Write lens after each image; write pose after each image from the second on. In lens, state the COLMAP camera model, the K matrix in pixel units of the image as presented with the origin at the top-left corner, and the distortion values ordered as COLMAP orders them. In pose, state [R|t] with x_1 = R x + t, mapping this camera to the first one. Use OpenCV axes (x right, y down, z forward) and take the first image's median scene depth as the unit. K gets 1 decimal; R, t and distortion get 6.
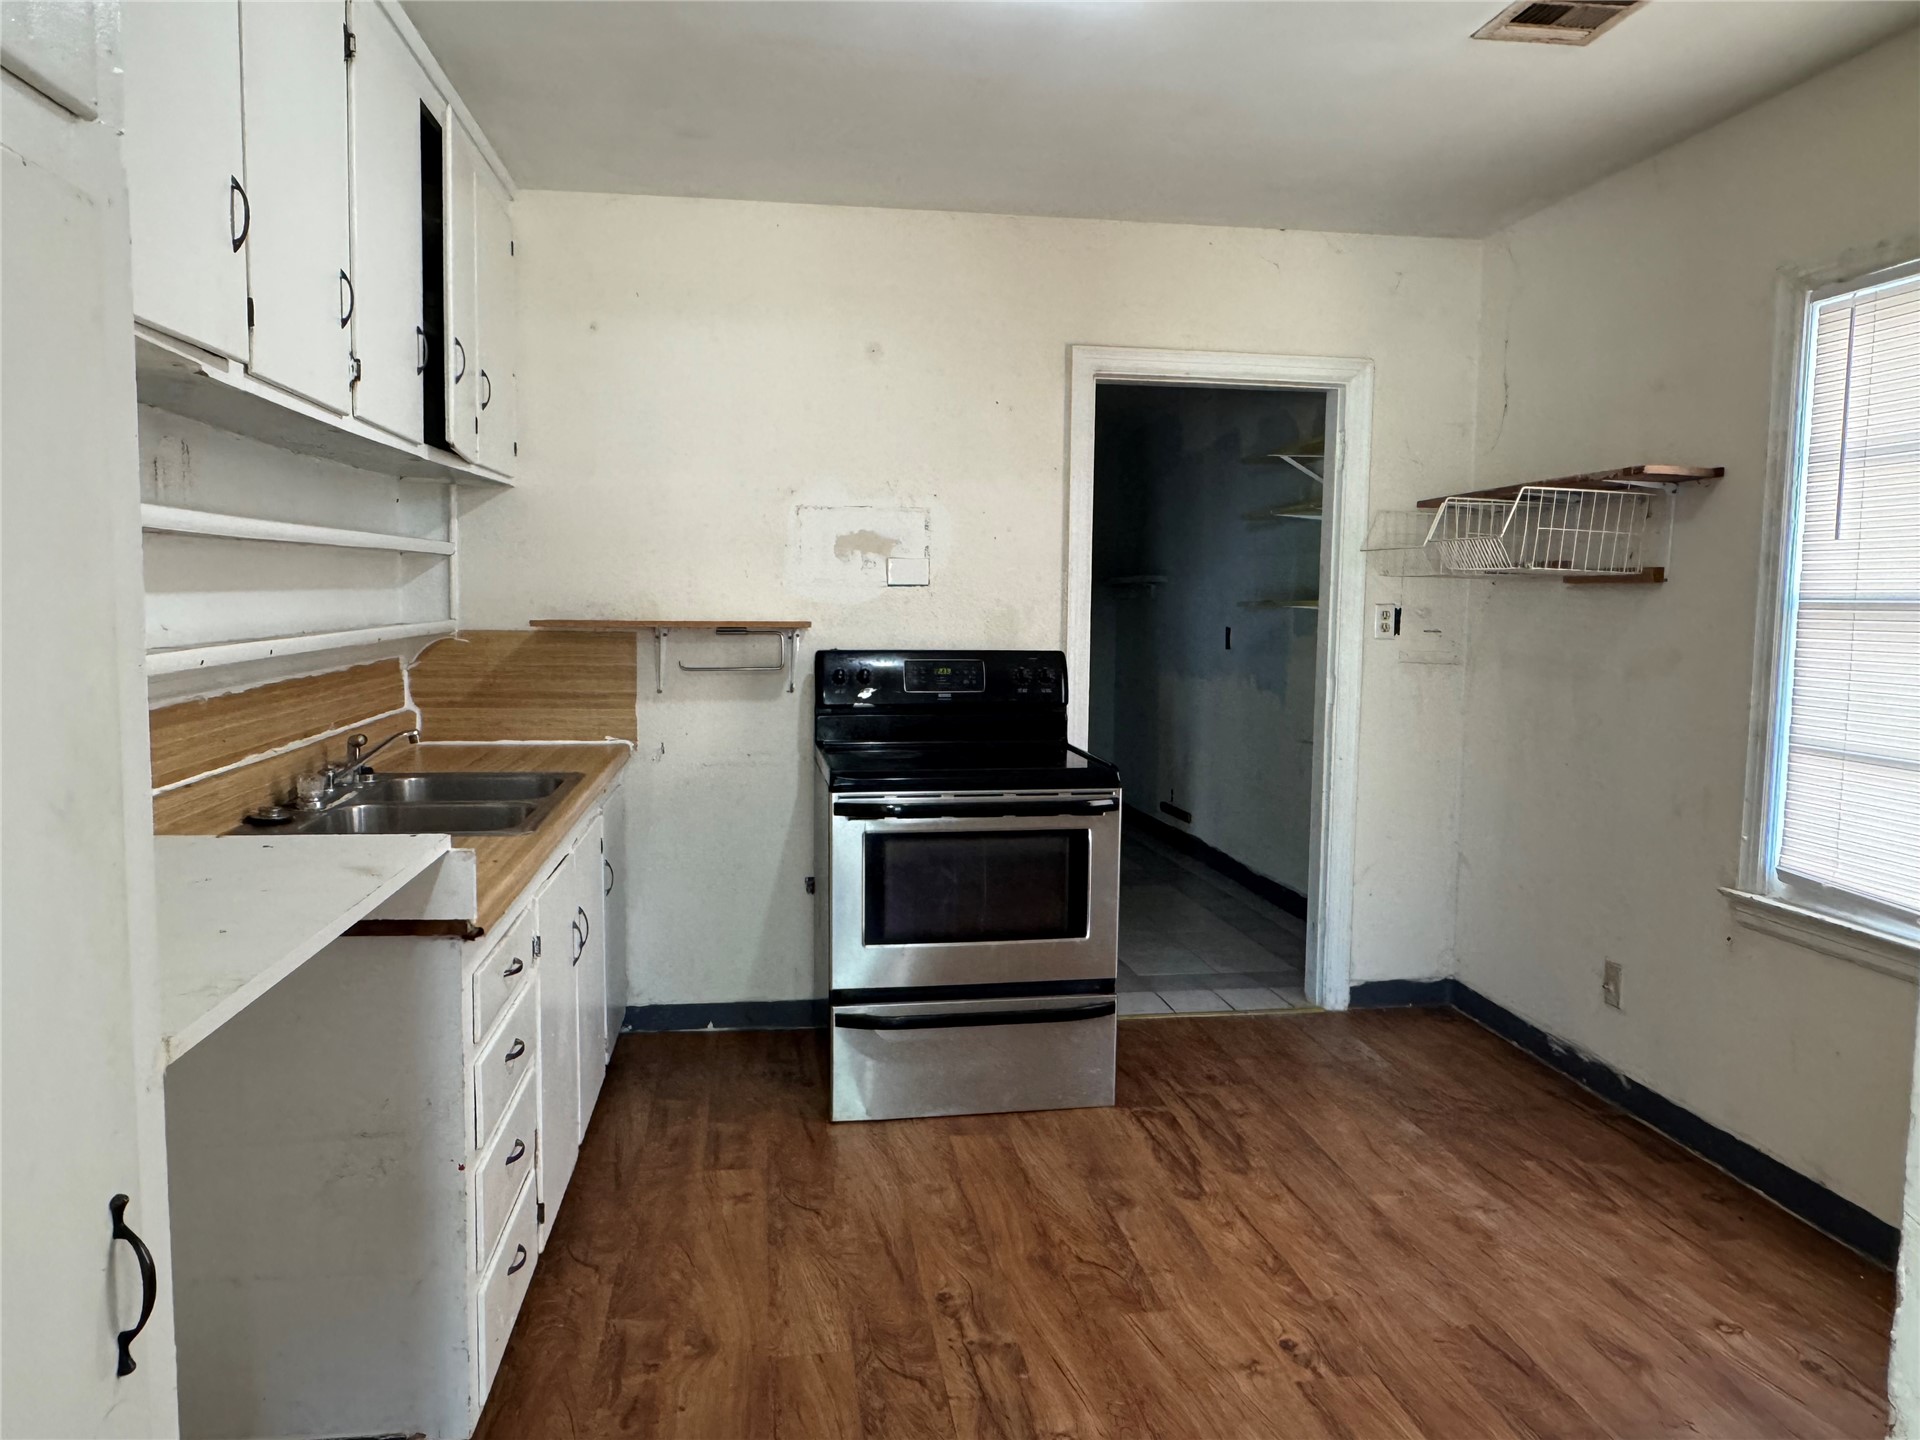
lens RADIAL K [[1324.7, 0, 960.7], [0, 1324.7, 714.4], [0, 0, 1]] dist [-0.009106, 0.008247]
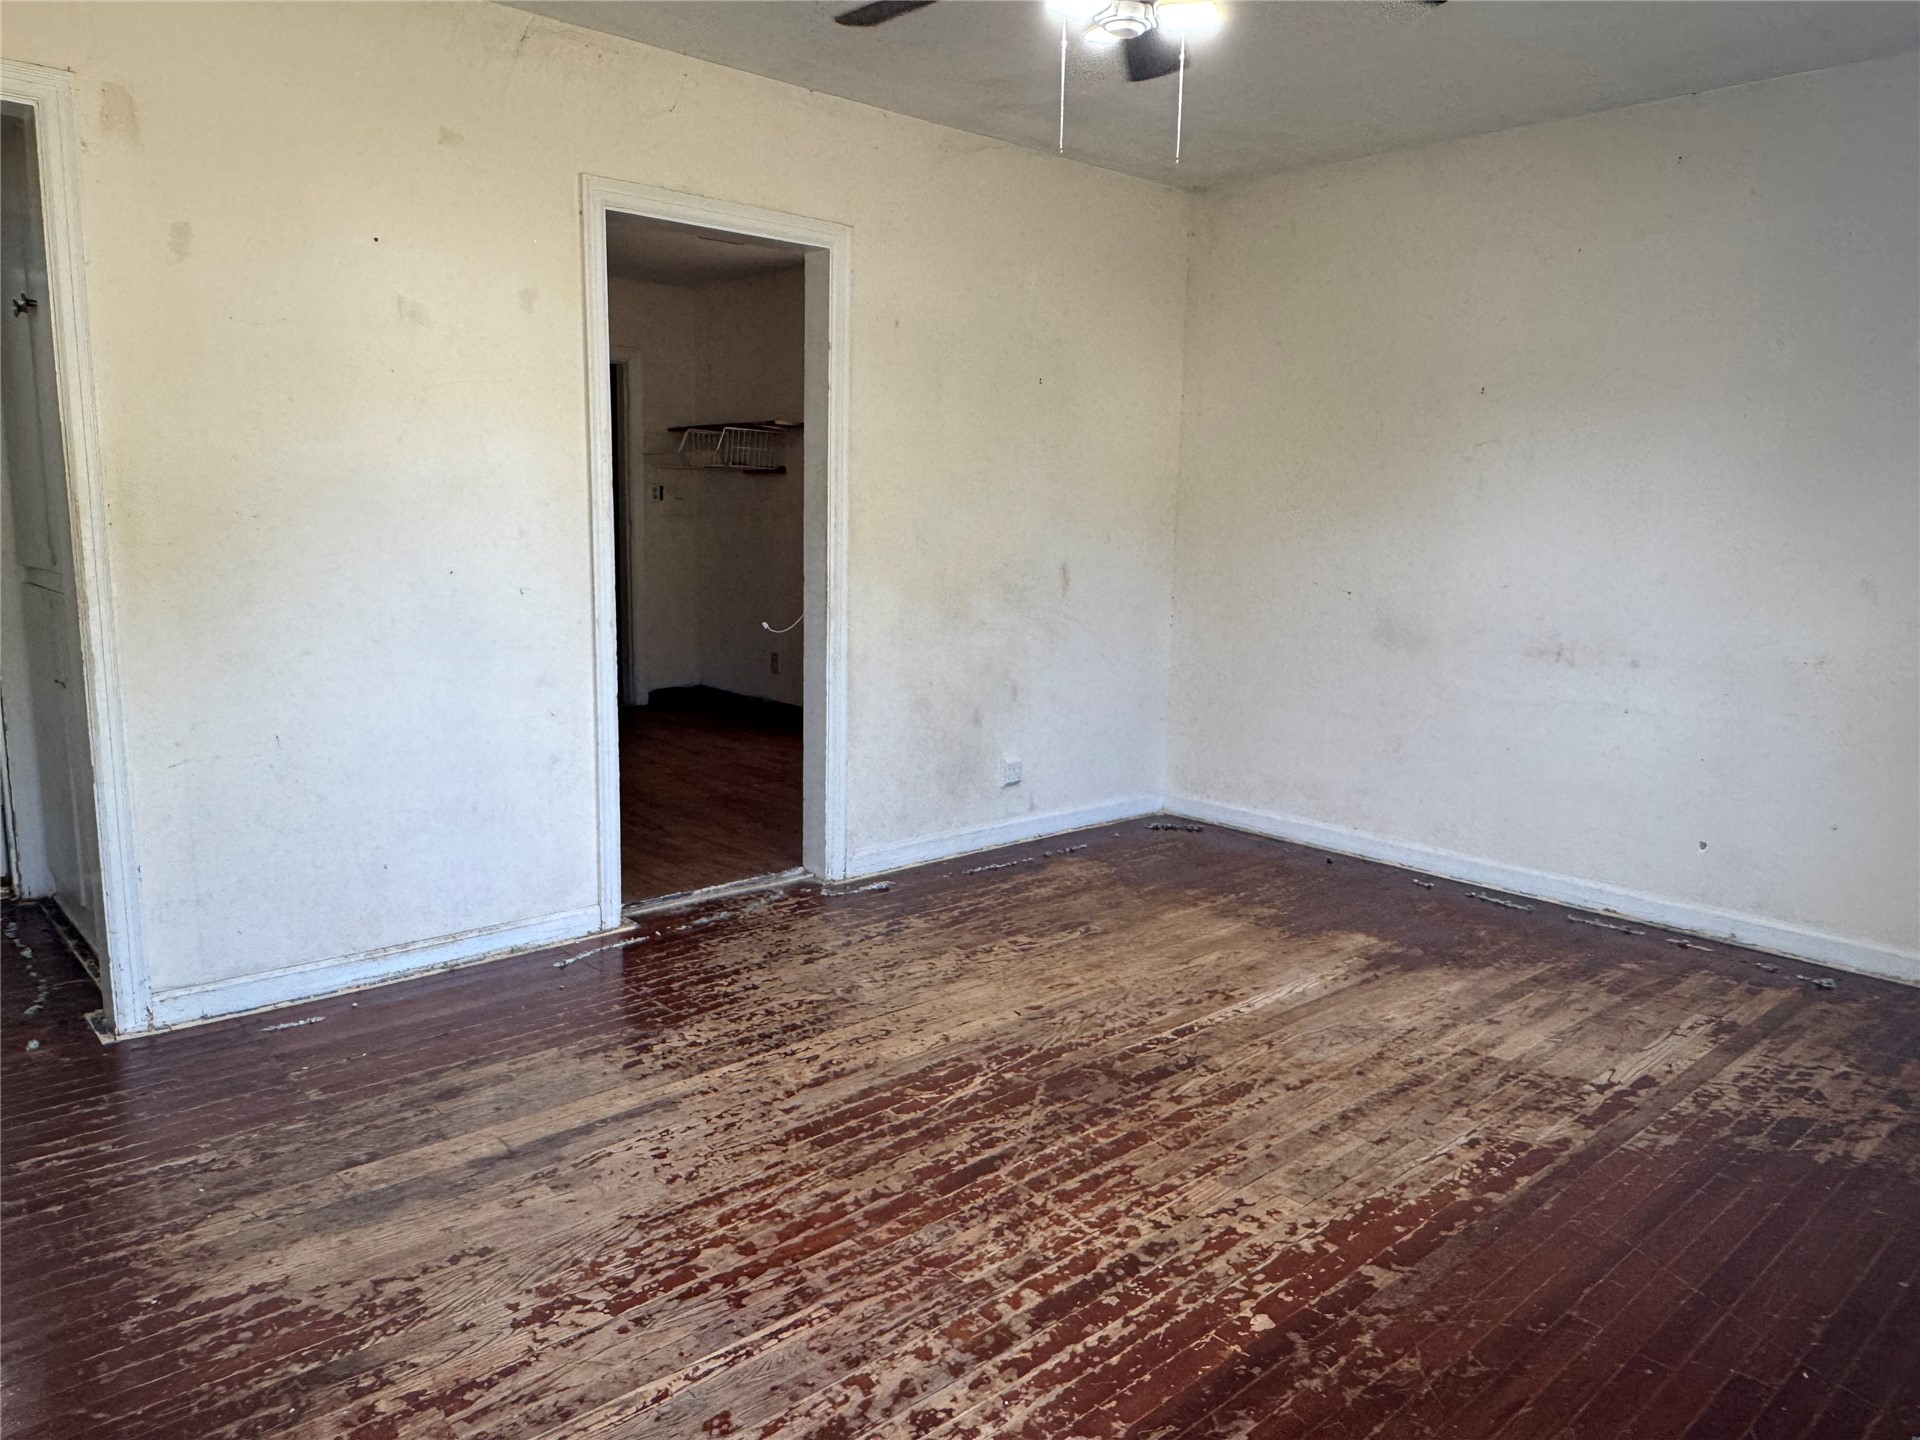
lens RADIAL K [[1324.7, 0, 958.9], [0, 1324.7, 718.6], [0, 0, 1]] dist [-0.009106, 0.008247]
pose [[0.832862, -0.083263, 0.547182, -0.403404], [0.037871, 0.994876, 0.093744, 0.095232], [-0.552183, -0.057353, 0.831748, -0.874570]]
